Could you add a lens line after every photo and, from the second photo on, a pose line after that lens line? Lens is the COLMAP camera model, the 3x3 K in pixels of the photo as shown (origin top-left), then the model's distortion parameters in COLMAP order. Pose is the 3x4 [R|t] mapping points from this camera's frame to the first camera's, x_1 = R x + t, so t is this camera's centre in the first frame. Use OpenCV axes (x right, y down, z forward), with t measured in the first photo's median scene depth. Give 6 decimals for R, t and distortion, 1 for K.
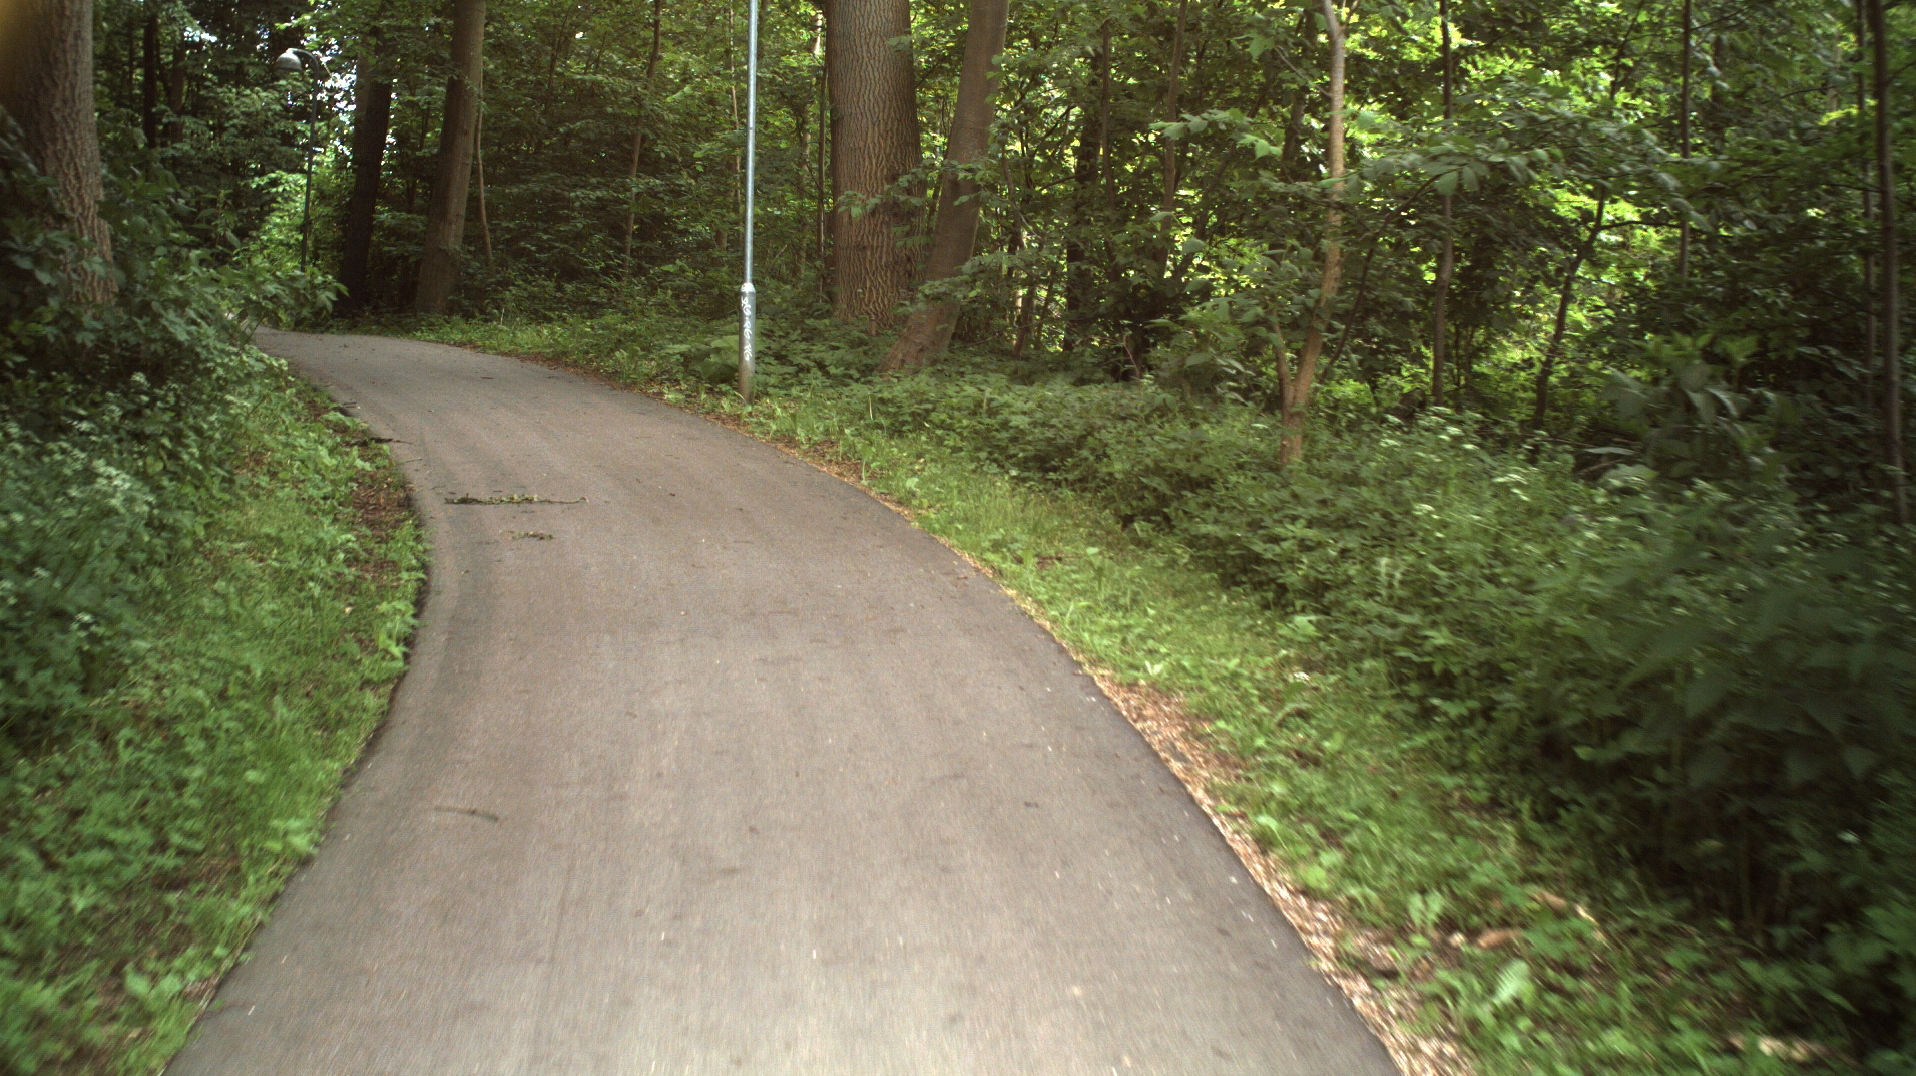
lens RADIAL K [[3731.9, 0, 958.0], [0, 3731.9, 538.0], [0, 0, 1]] dist [-0.282801, 0.167092]
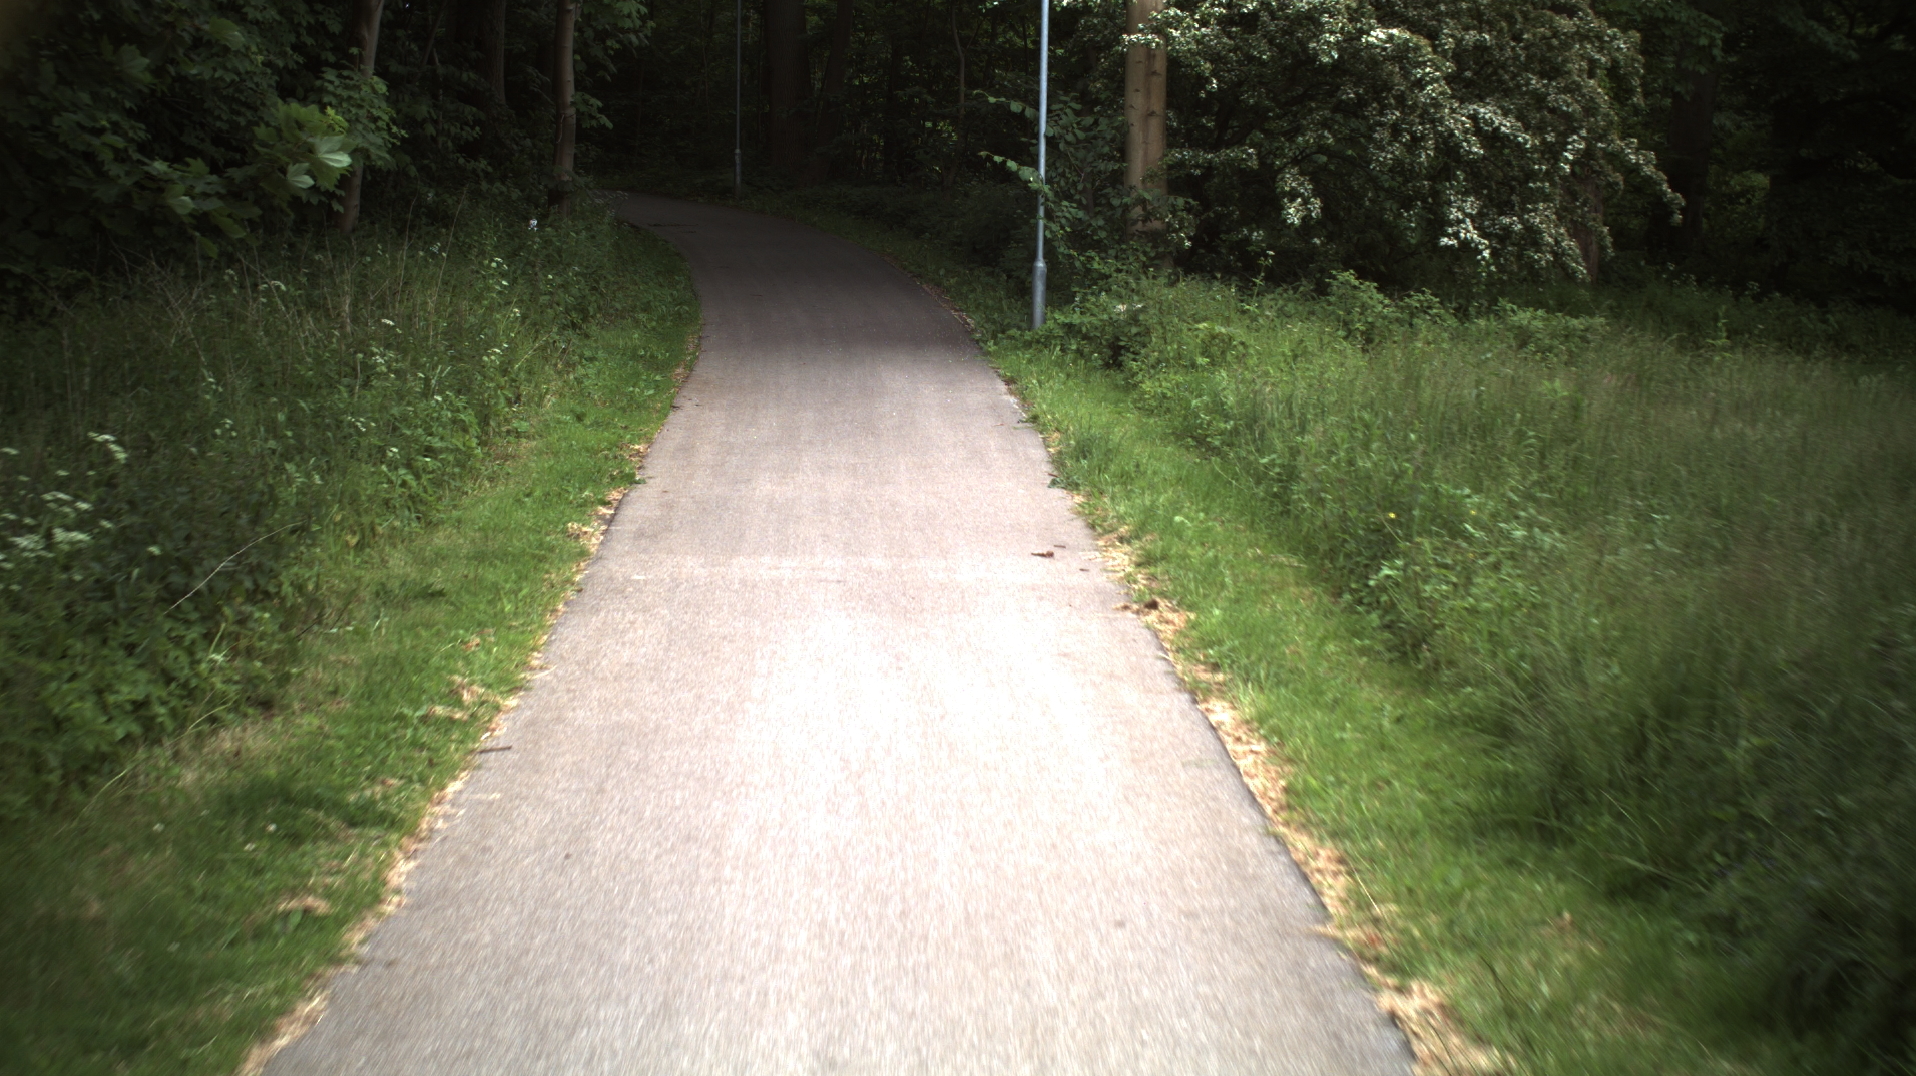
lens RADIAL K [[3731.9, 0, 958.0], [0, 3731.9, 538.0], [0, 0, 1]] dist [-0.282801, 0.167092]
pose [[0.999289, -0.014390, 0.034838, -0.004769], [0.013253, 0.999380, 0.032631, 0.097224], [-0.035286, -0.032146, 0.998860, -1.287567]]
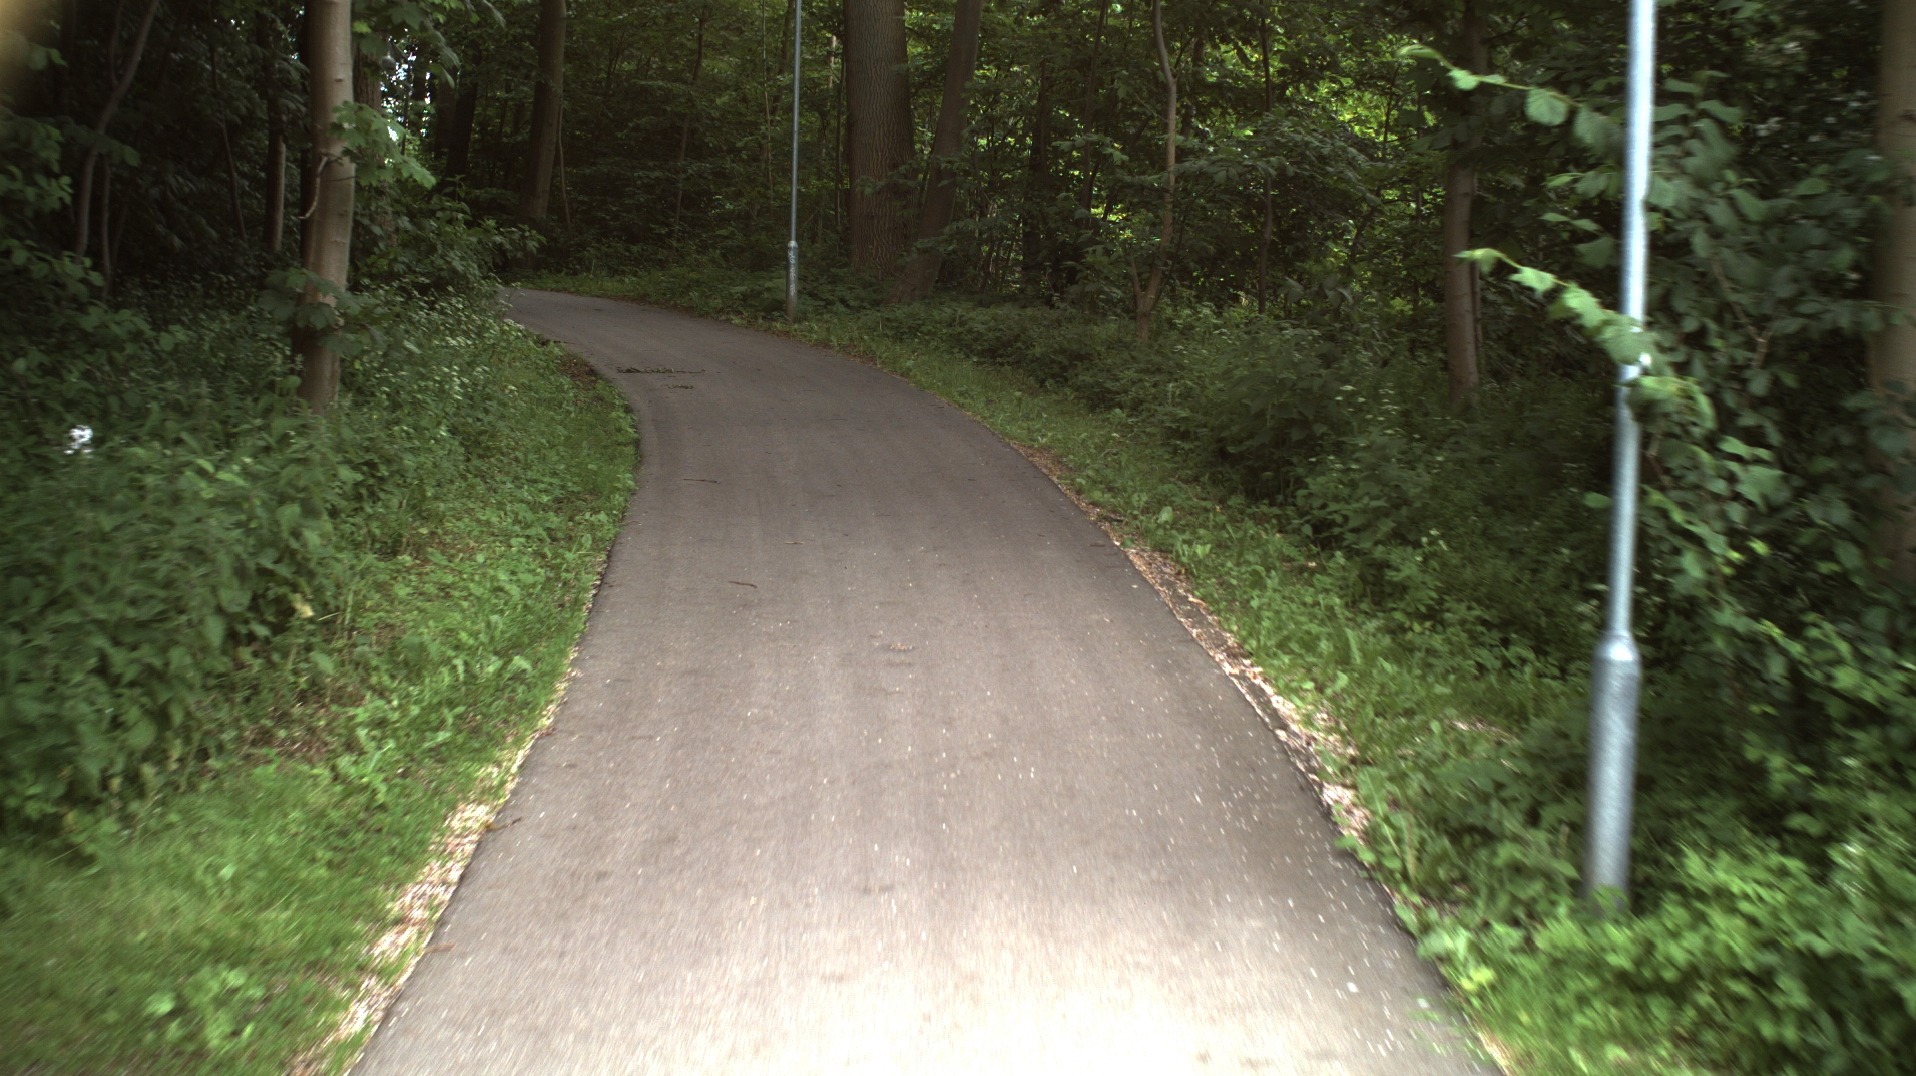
lens RADIAL K [[3731.9, 0, 958.0], [0, 3731.9, 538.0], [0, 0, 1]] dist [-0.282801, 0.167092]
pose [[0.999988, 0.003336, 0.003576, 0.001940], [-0.003360, 0.999972, 0.006712, 0.035805], [-0.003553, -0.006724, 0.999971, -0.428331]]
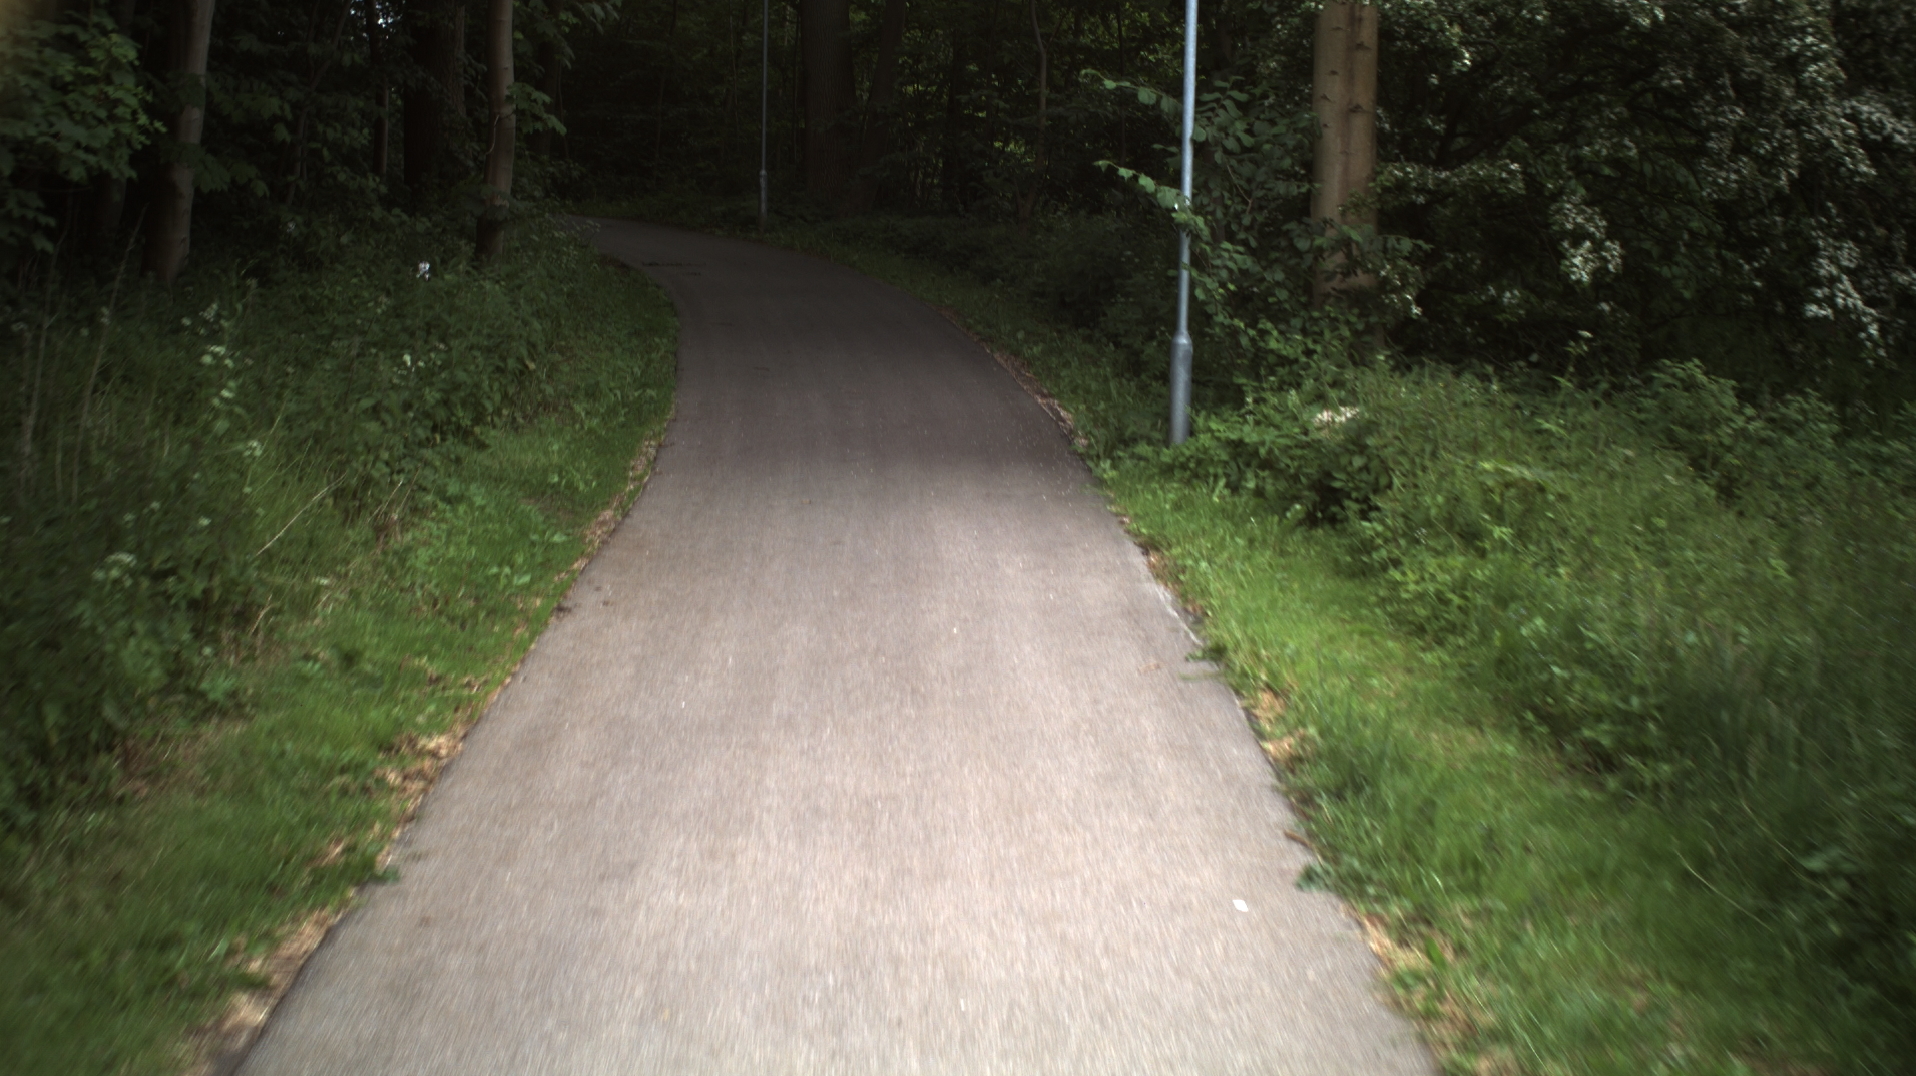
lens RADIAL K [[3731.9, 0, 958.0], [0, 3731.9, 538.0], [0, 0, 1]] dist [-0.282801, 0.167092]
pose [[0.999791, -0.005905, 0.019594, 0.002807], [0.005432, 0.999694, 0.024120, 0.070595], [-0.019730, -0.024009, 0.999517, -0.856251]]
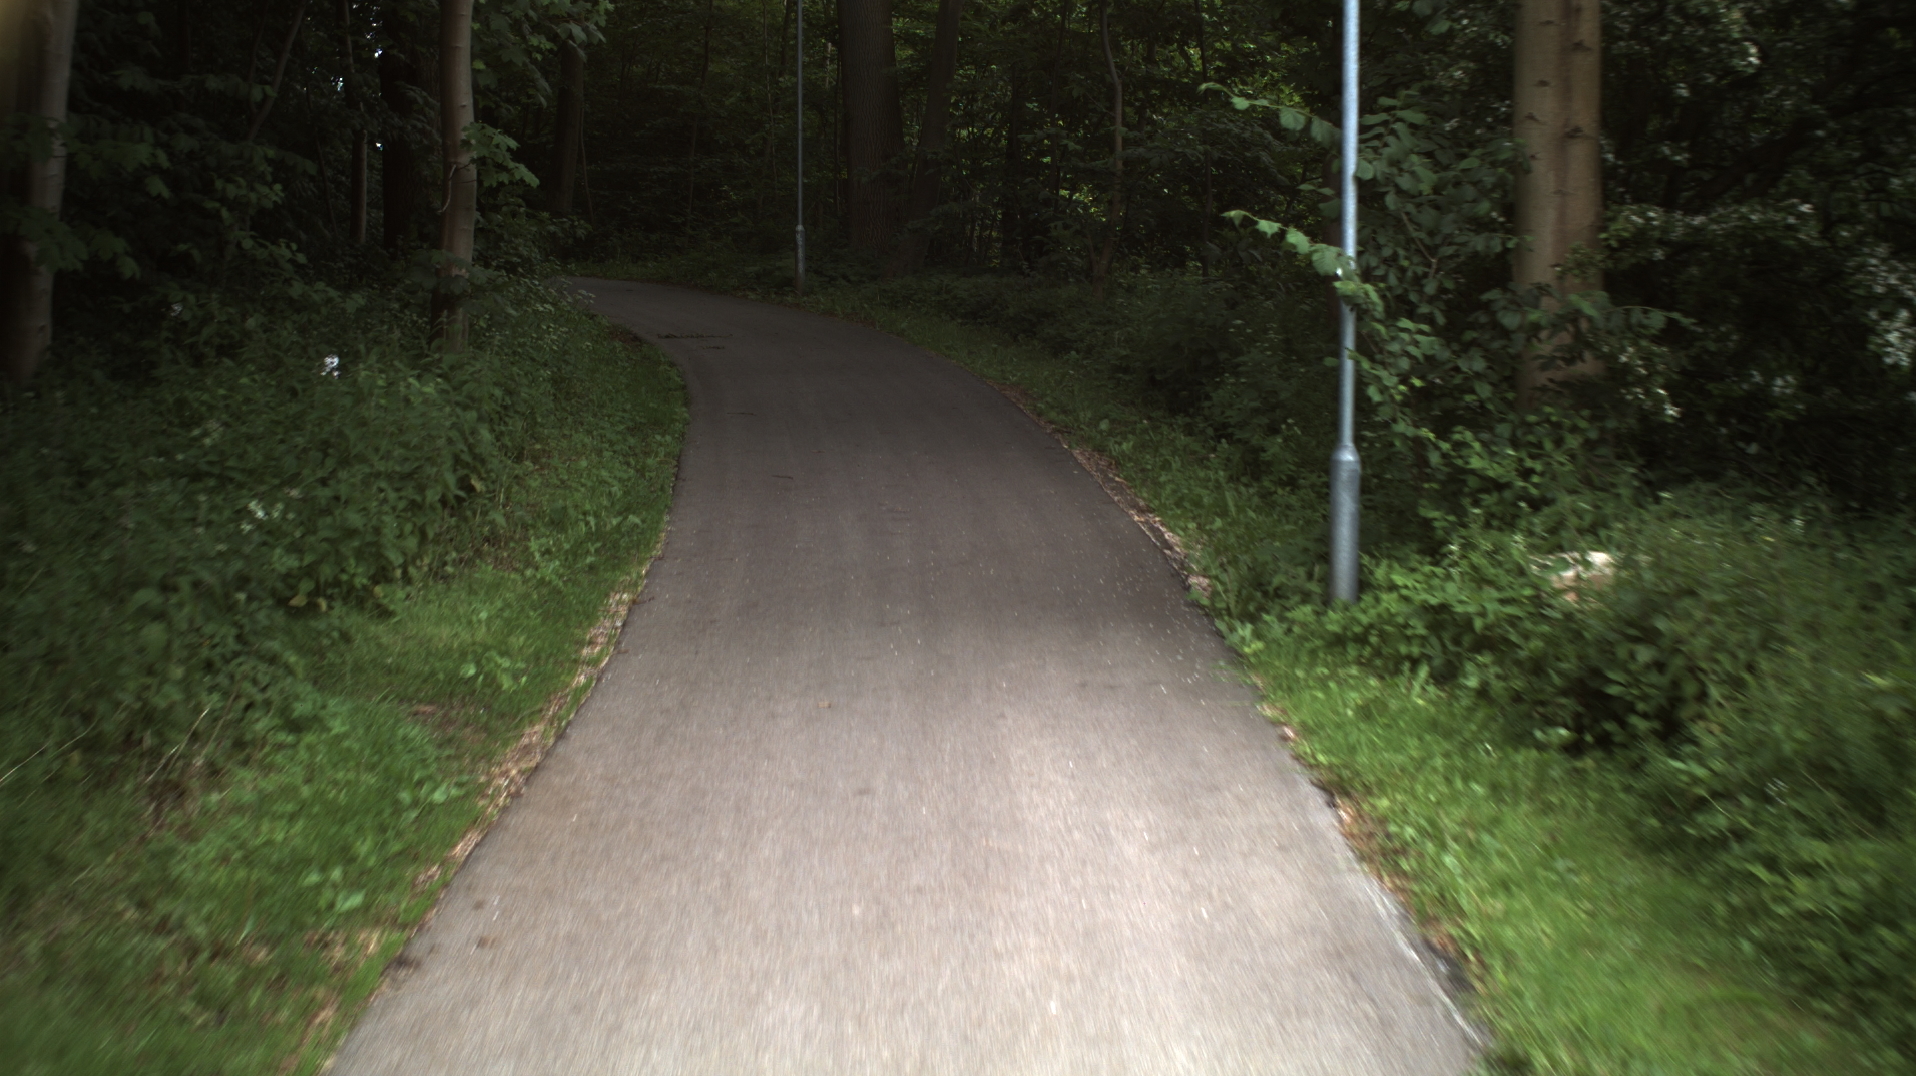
lens RADIAL K [[3731.9, 0, 958.0], [0, 3731.9, 538.0], [0, 0, 1]] dist [-0.282801, 0.167092]
pose [[0.999767, -0.021297, 0.003442, 0.004399], [0.021260, 0.999719, 0.010457, 0.053846], [-0.003663, -0.010382, 0.999939, -0.642312]]
